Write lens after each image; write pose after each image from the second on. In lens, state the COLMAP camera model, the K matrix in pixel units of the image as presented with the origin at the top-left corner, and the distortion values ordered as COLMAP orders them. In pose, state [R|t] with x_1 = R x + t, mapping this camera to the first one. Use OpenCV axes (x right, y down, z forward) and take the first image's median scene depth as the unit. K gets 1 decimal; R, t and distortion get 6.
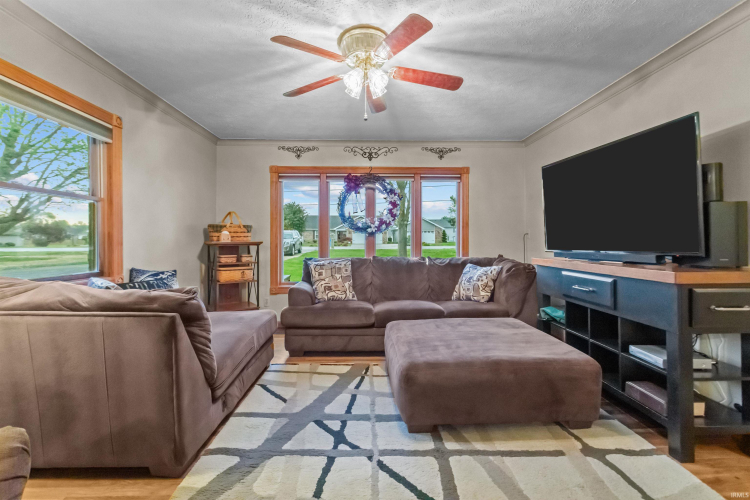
lens RADIAL K [[352.5, 0, 374.5], [0, 352.5, 243.3], [0, 0, 1]] dist [0.004384, 0.002174]
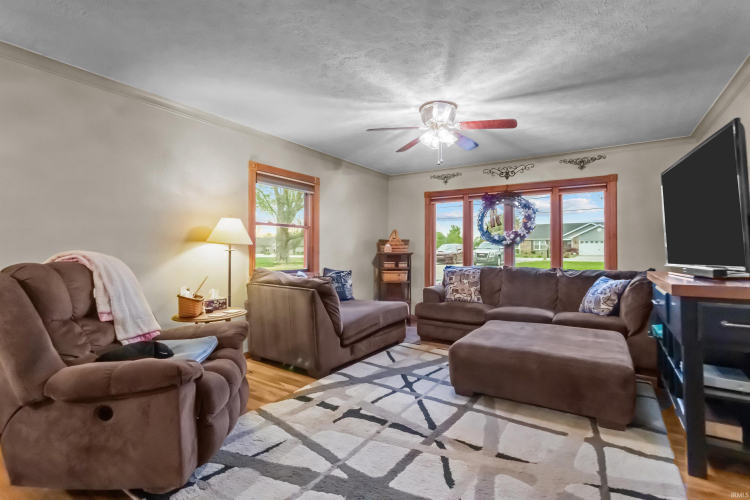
lens RADIAL K [[352.5, 0, 375.0], [0, 352.5, 247.6], [0, 0, 1]] dist [0.004384, 0.002174]
pose [[0.822533, -0.000802, -0.568717, 0.406760], [-0.009353, 0.999845, -0.014937, -0.001608], [0.568640, 0.017605, 0.822398, -0.199891]]
